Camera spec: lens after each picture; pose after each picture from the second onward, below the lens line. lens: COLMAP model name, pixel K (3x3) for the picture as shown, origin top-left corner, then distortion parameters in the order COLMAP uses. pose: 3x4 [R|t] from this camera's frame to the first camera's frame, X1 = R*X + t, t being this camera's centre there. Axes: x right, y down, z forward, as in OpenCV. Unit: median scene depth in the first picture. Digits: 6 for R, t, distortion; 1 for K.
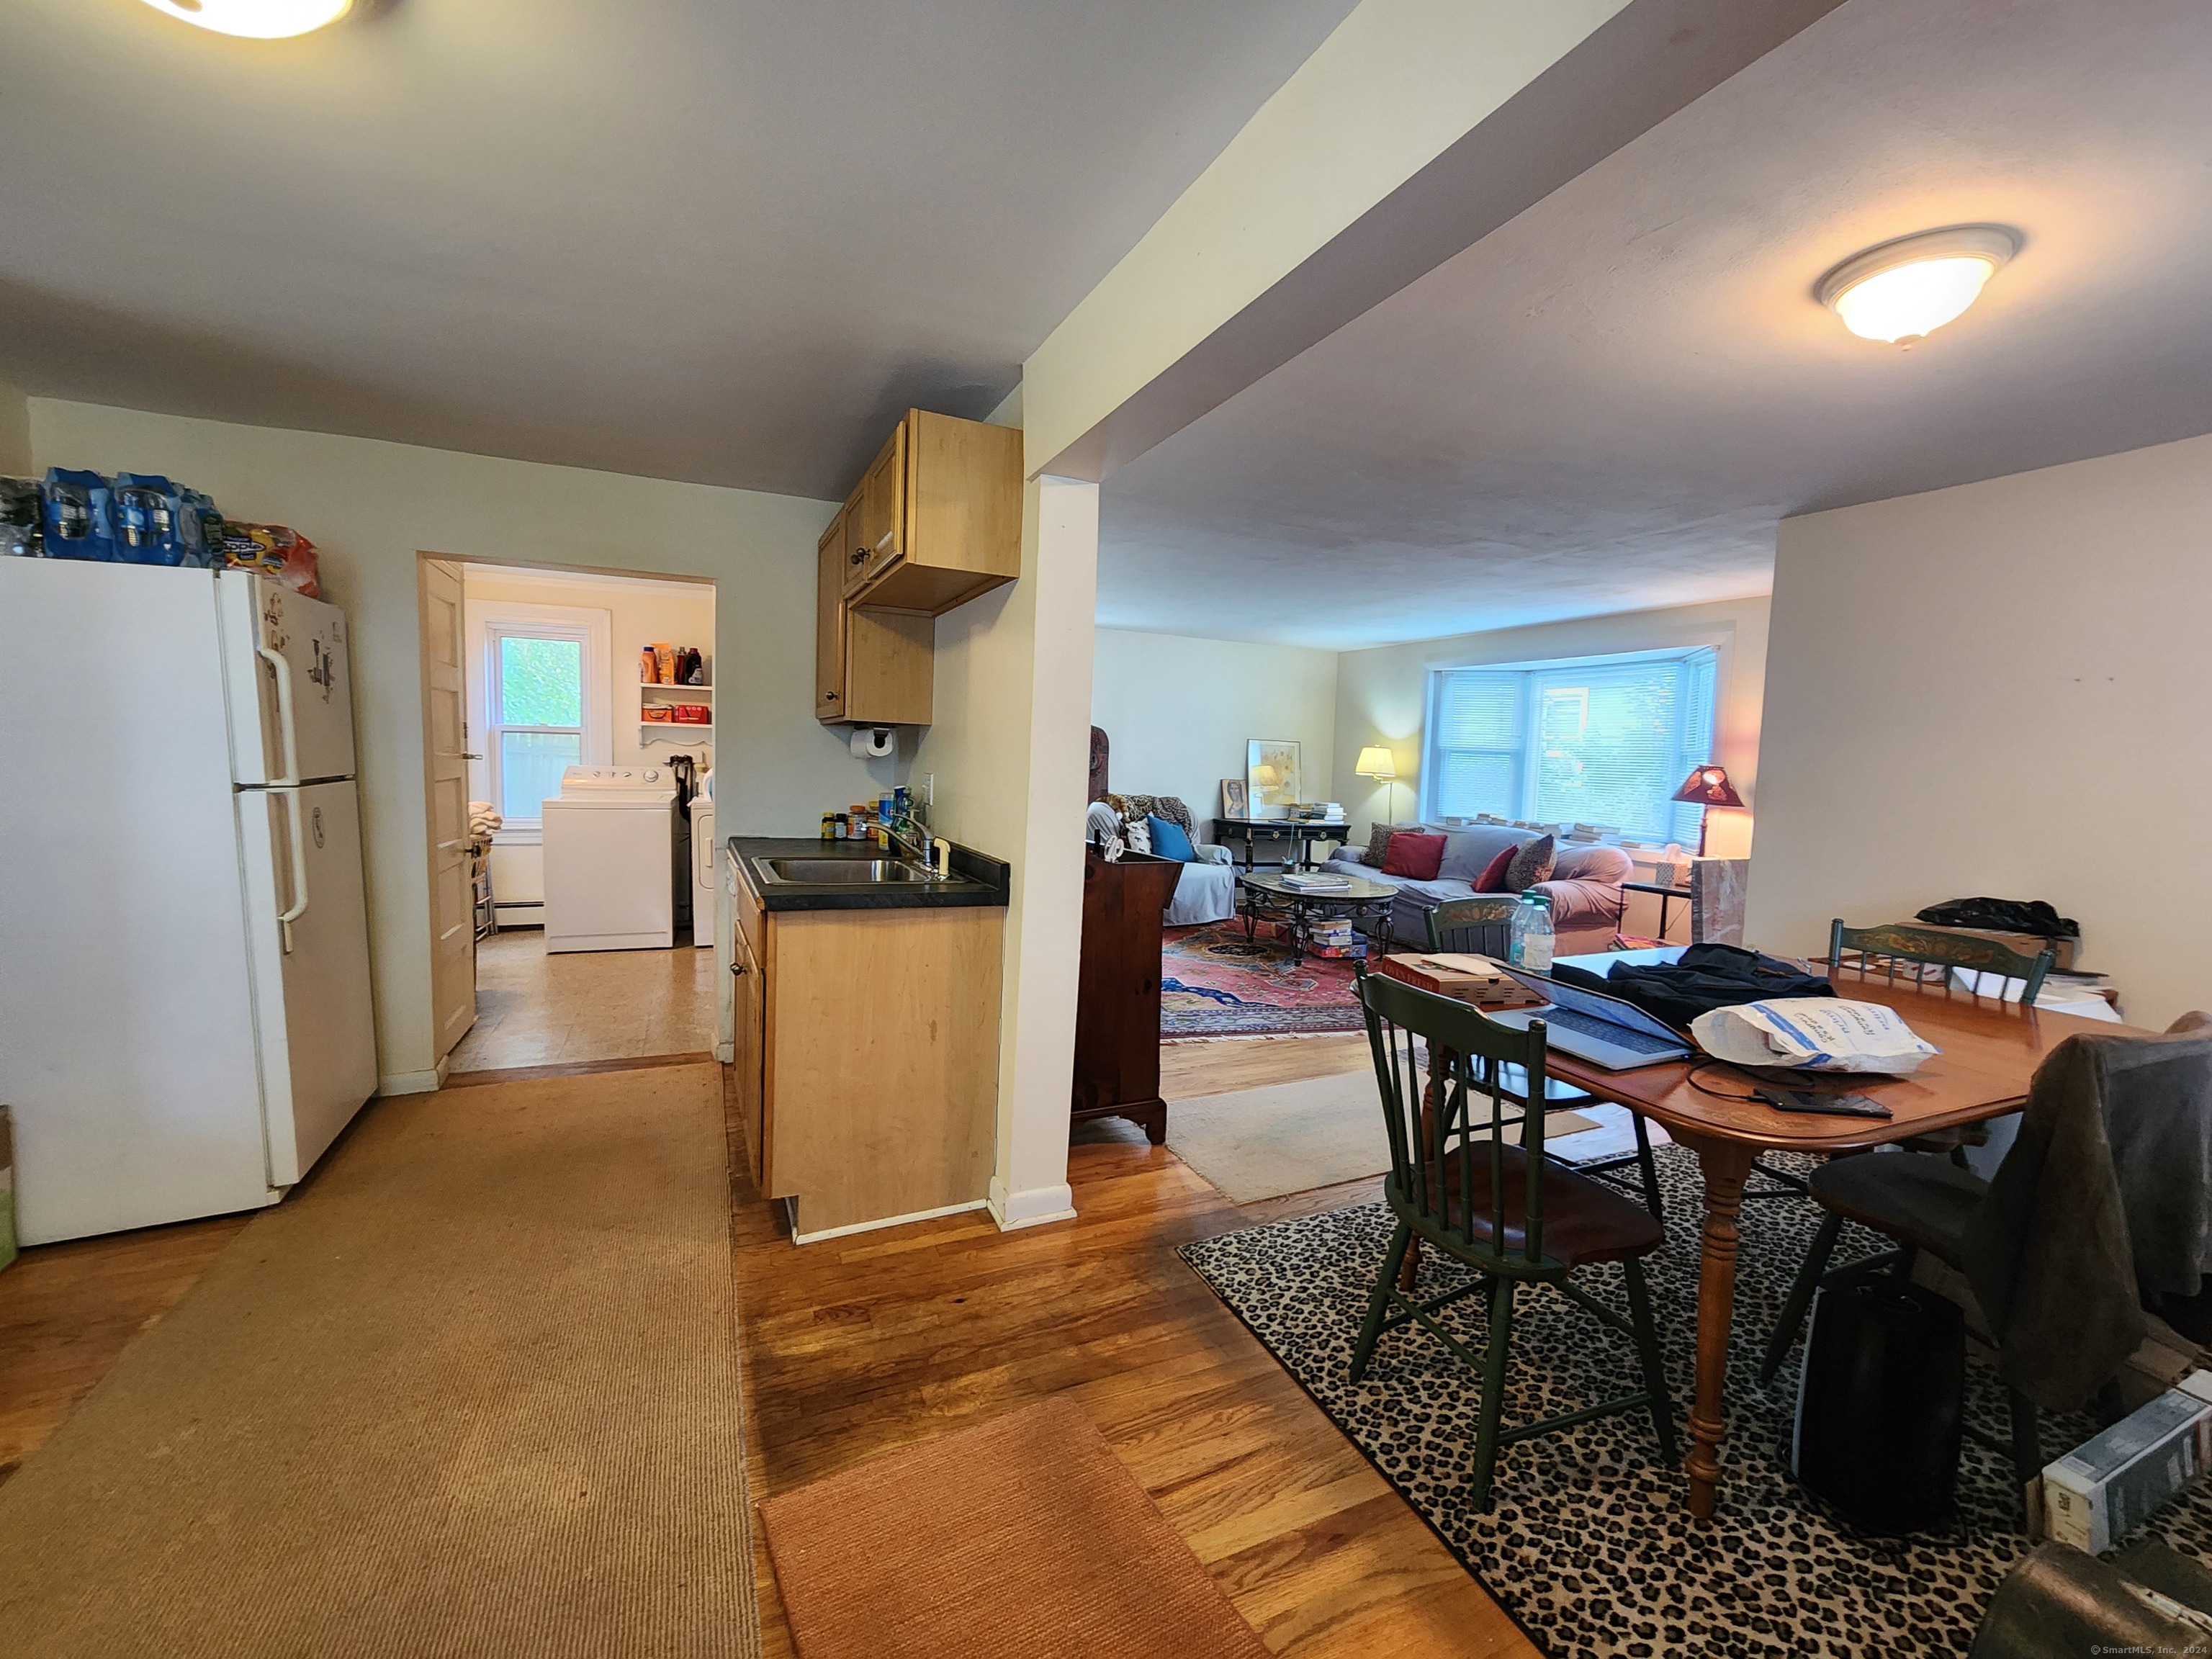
lens RADIAL K [[910.5, 0, 1101.5], [0, 910.5, 829.2], [0, 0, 1]] dist [0.000039, 0.000707]
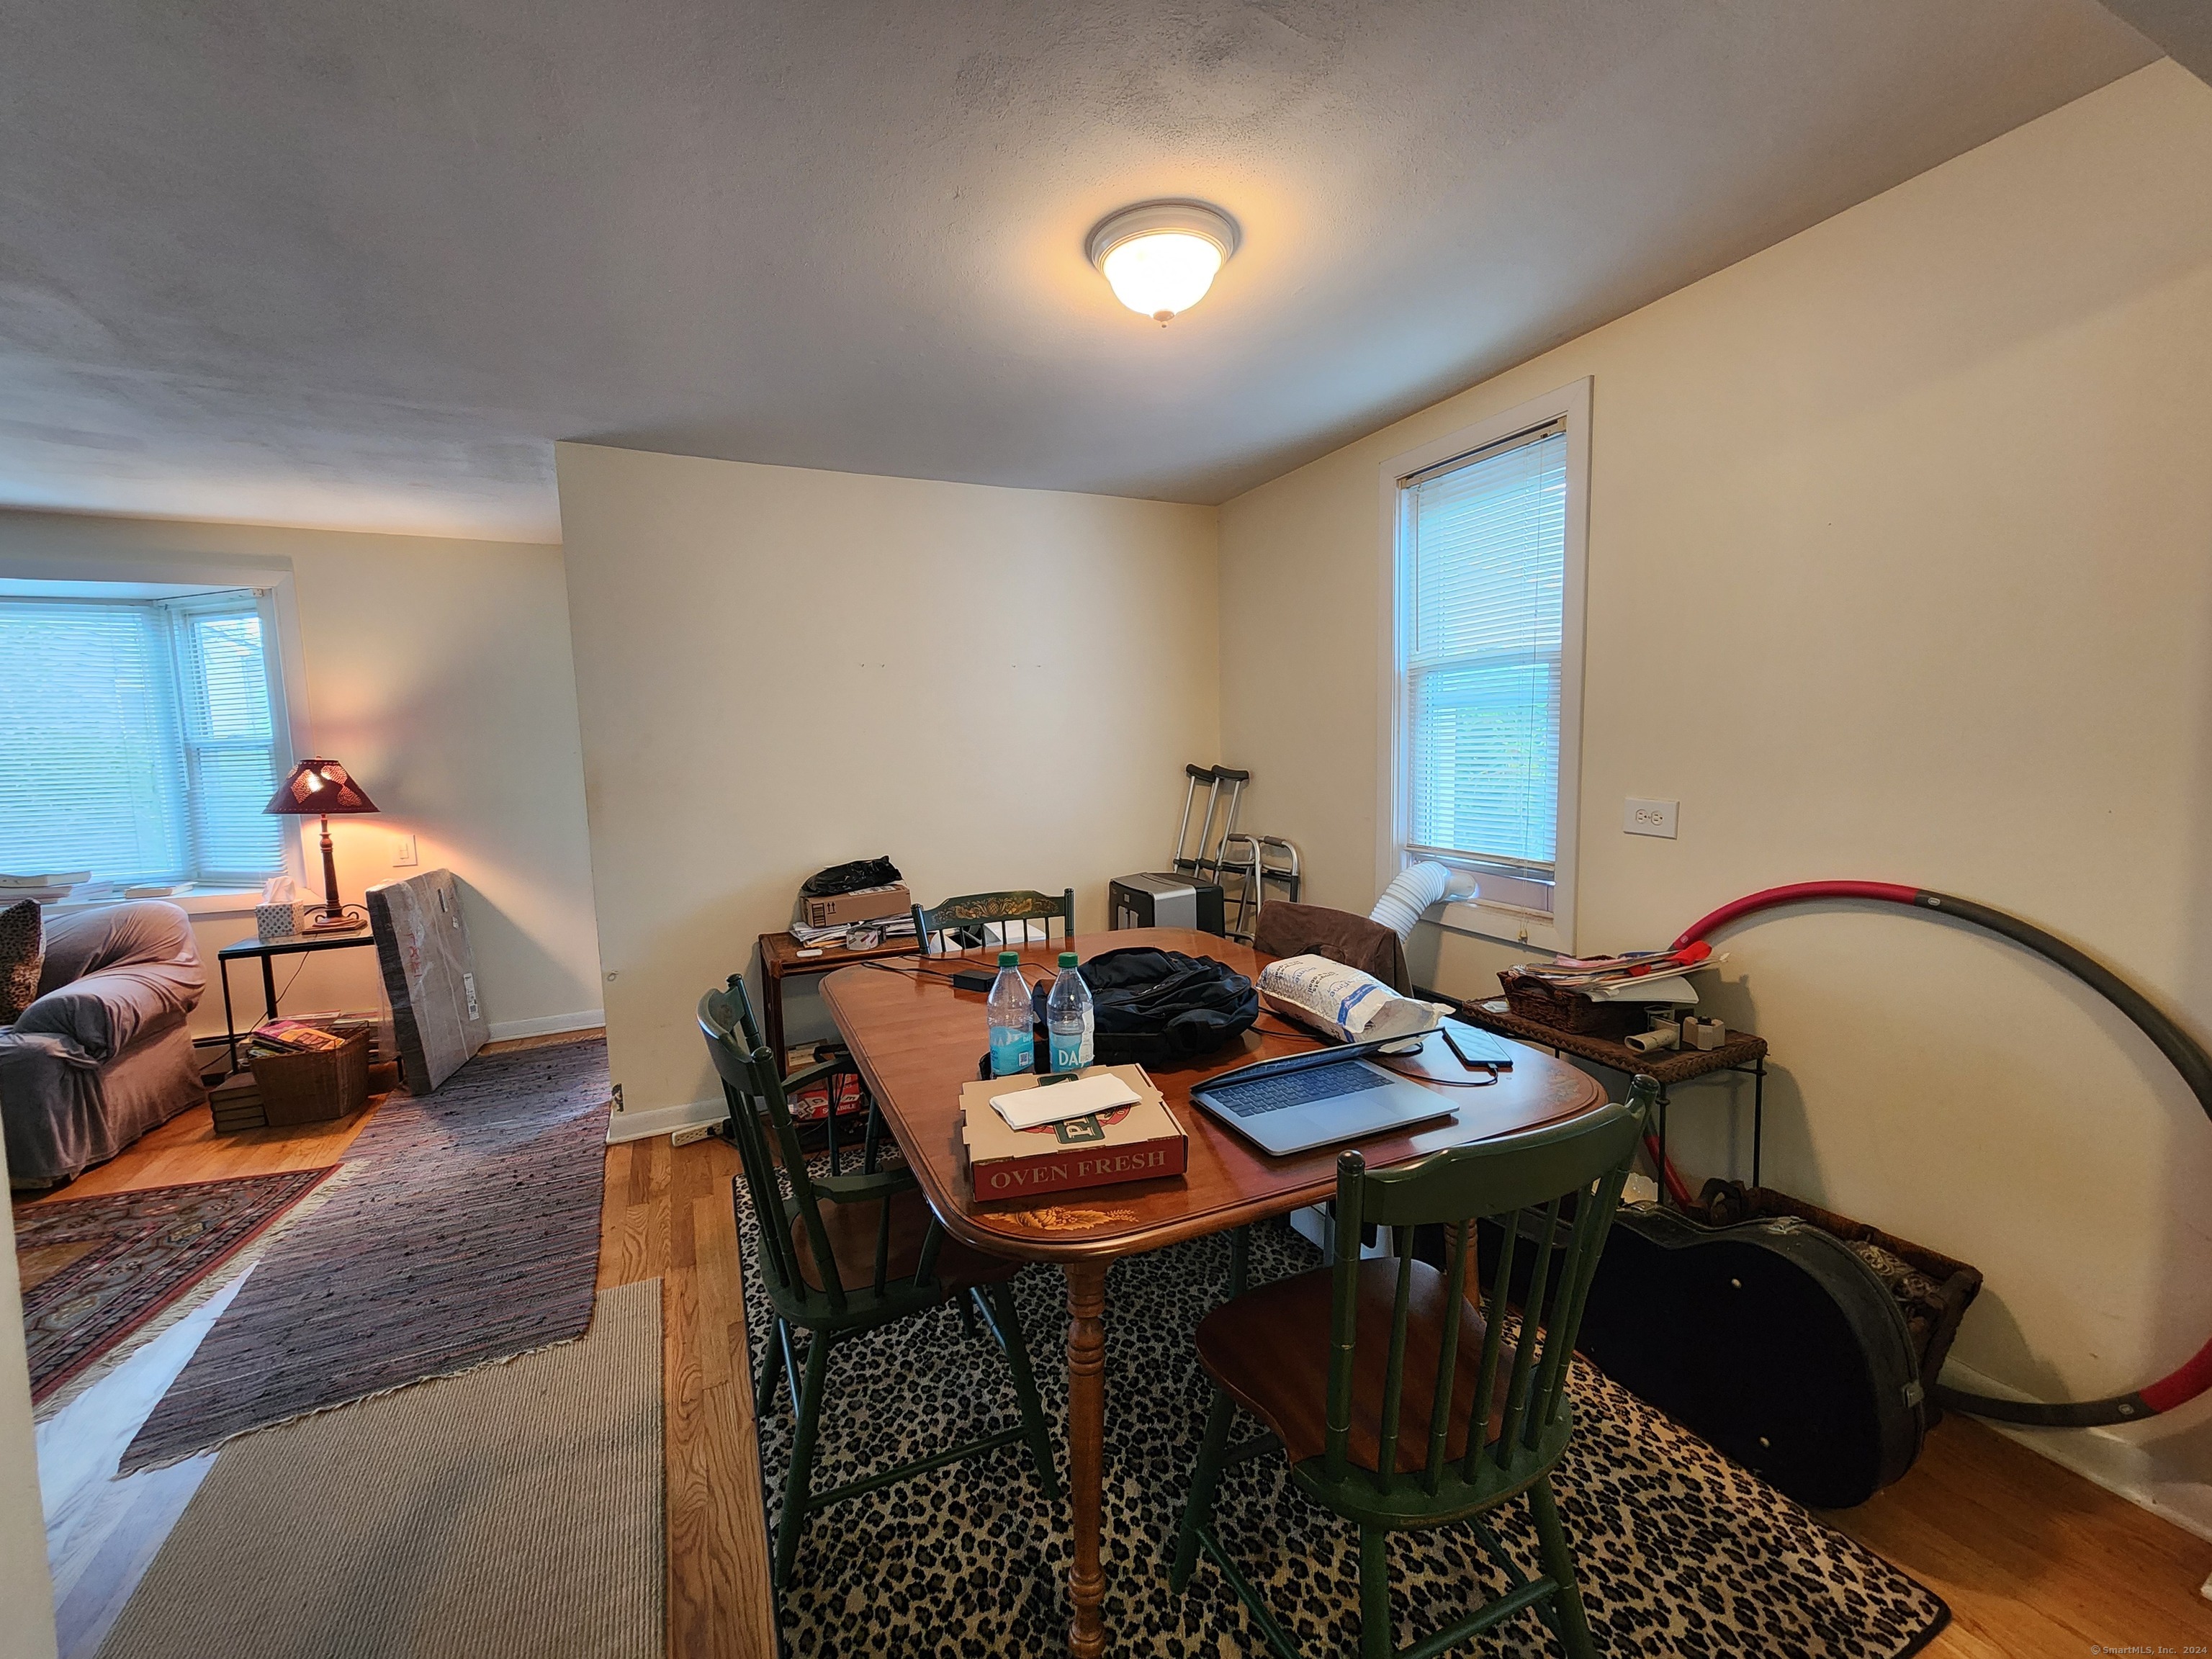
lens RADIAL K [[910.5, 0, 1103.6], [0, 910.5, 830.4], [0, 0, 1]] dist [0.000039, 0.000707]
pose [[-0.029016, -0.124749, 0.991764, -0.097180], [0.109894, 0.985769, 0.127210, -0.057158], [-0.993520, 0.112680, -0.014894, 0.599061]]
